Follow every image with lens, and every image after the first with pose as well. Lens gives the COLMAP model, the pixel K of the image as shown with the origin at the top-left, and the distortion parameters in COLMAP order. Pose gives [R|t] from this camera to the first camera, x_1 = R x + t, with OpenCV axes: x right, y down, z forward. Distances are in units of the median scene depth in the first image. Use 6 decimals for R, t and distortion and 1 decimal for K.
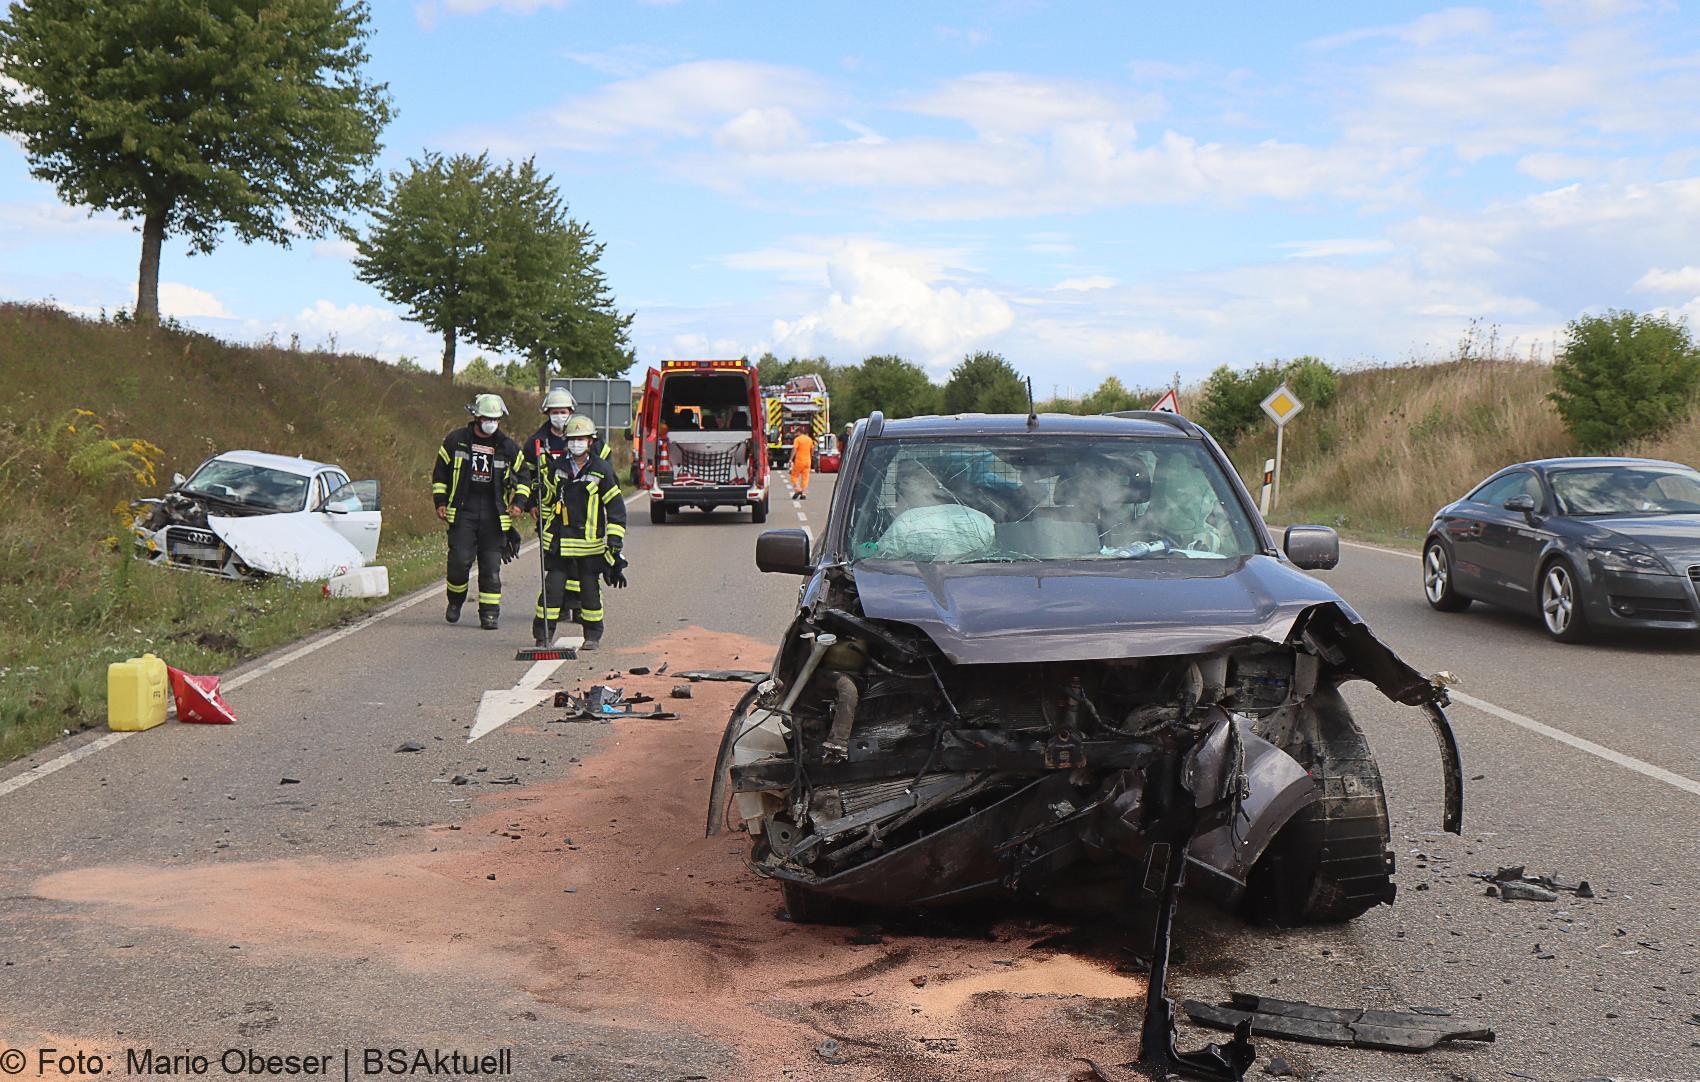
lens RADIAL K [[1937.5, 0, 821.9], [0, 1937.5, 495.6], [0, 0, 1]] dist [0.034525, 0.000000]
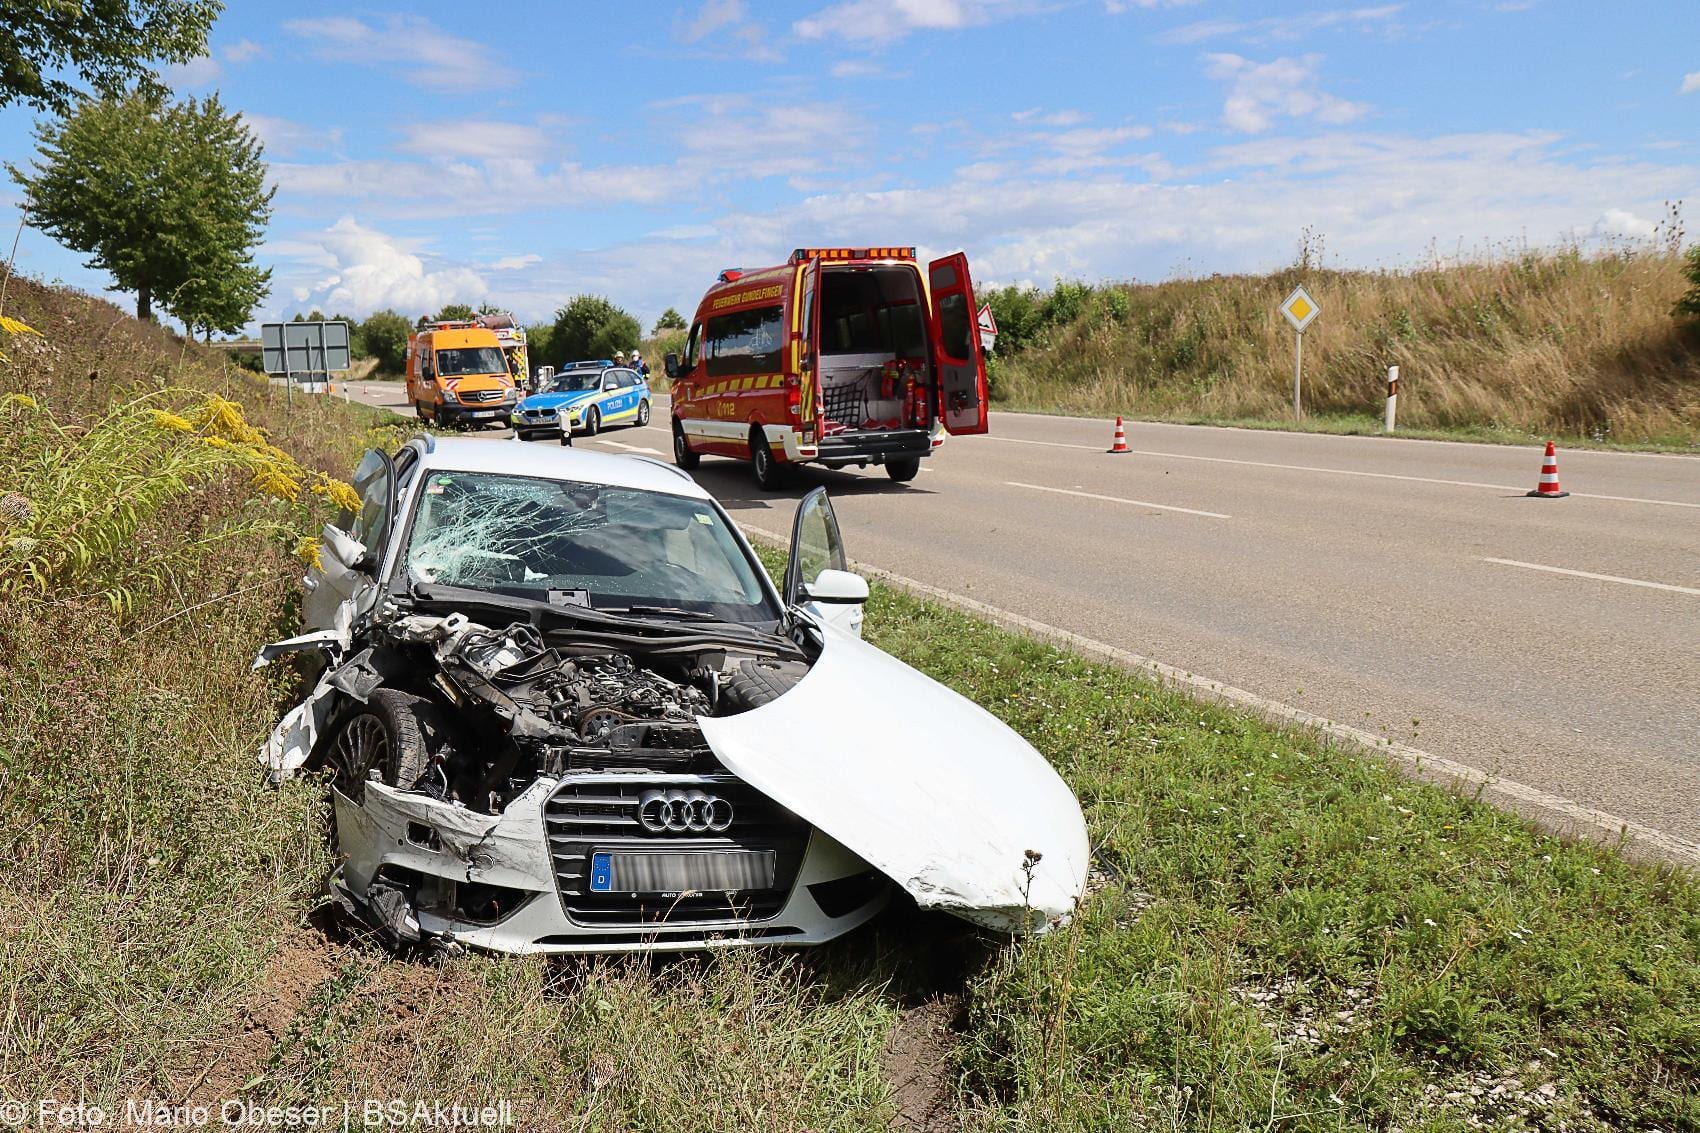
lens RADIAL K [[1348.7, 0, 837.8], [0, 1348.7, 577.8], [0, 0, 1]] dist [-0.078336, 0.068216]
pose [[0.935466, -0.094629, 0.340512, -0.356585], [0.050748, 0.989469, 0.135559, -0.030106], [-0.349753, -0.109531, 0.930417, 0.836341]]
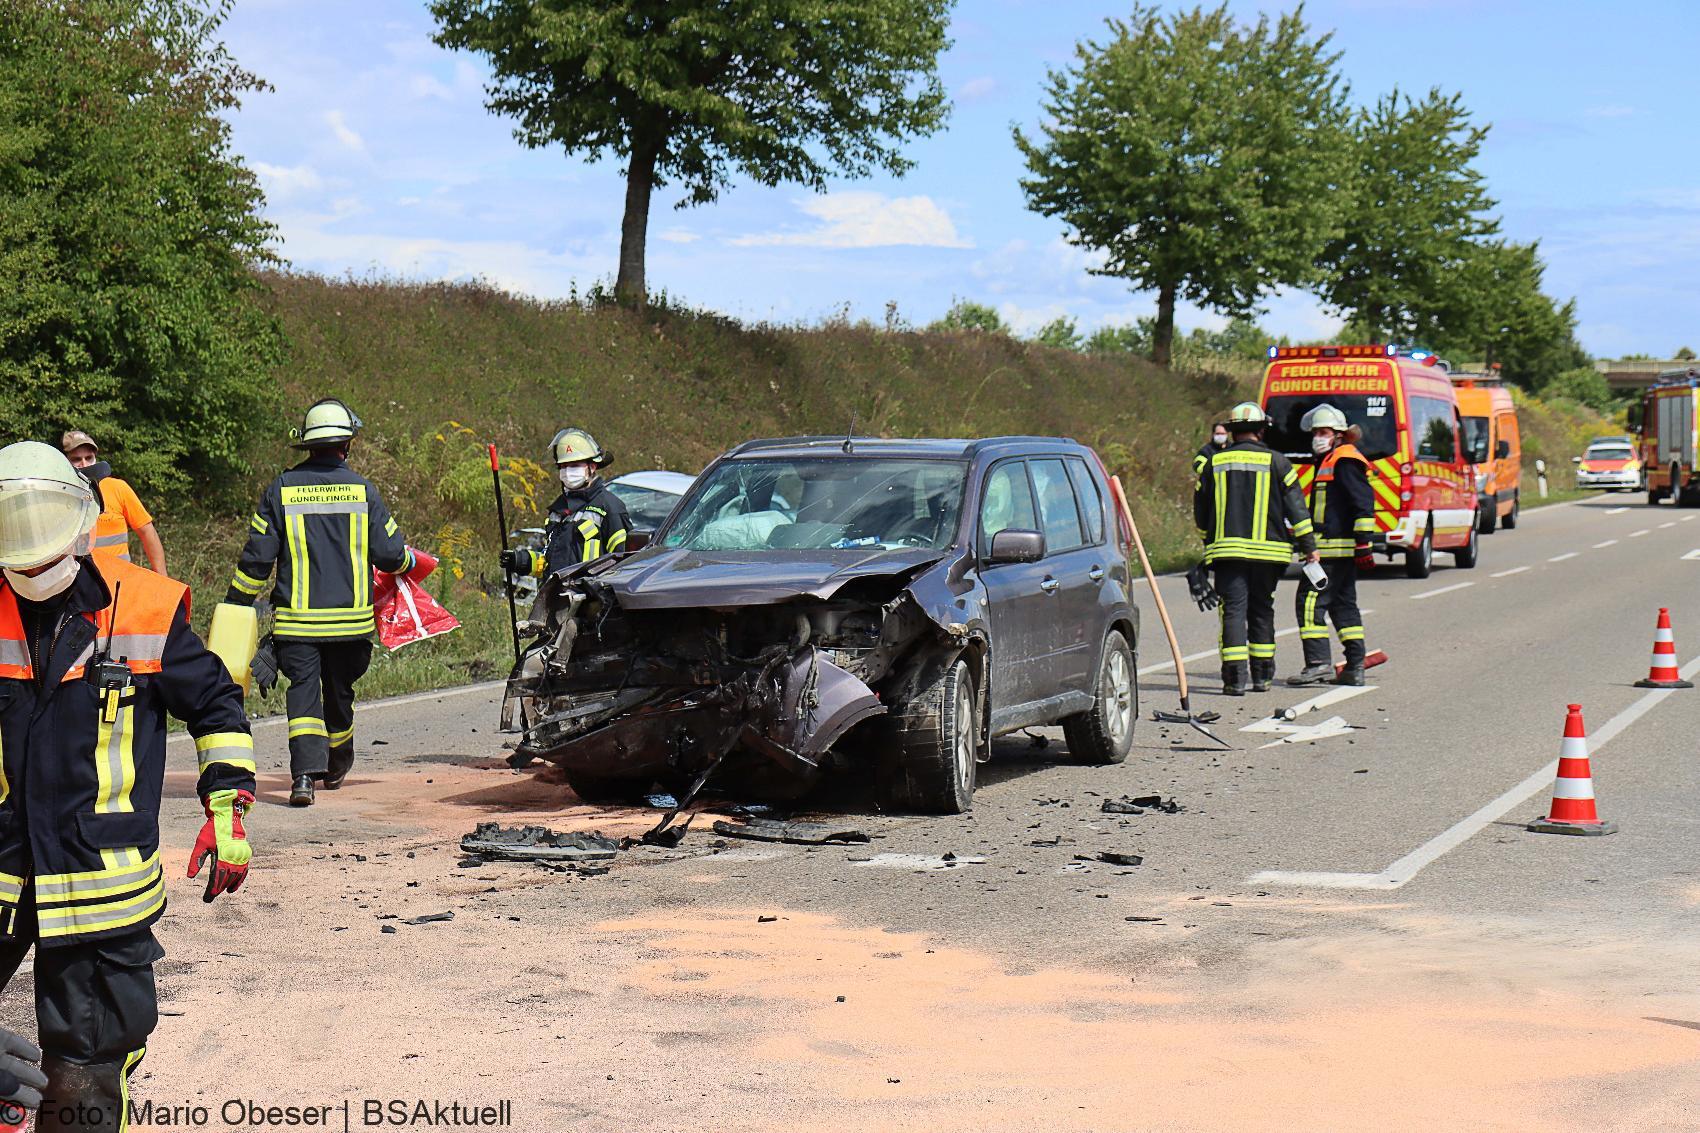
lens RADIAL K [[3453.7, 0, 846.3], [0, 3453.7, 572.8], [0, 0, 1]] dist [0.318273, 0.000000]
pose [[0.944188, 0.014006, -0.329109, 0.293159], [-0.012599, 0.999900, 0.006408, 0.010181], [0.329166, -0.001904, 0.944270, -0.389317]]
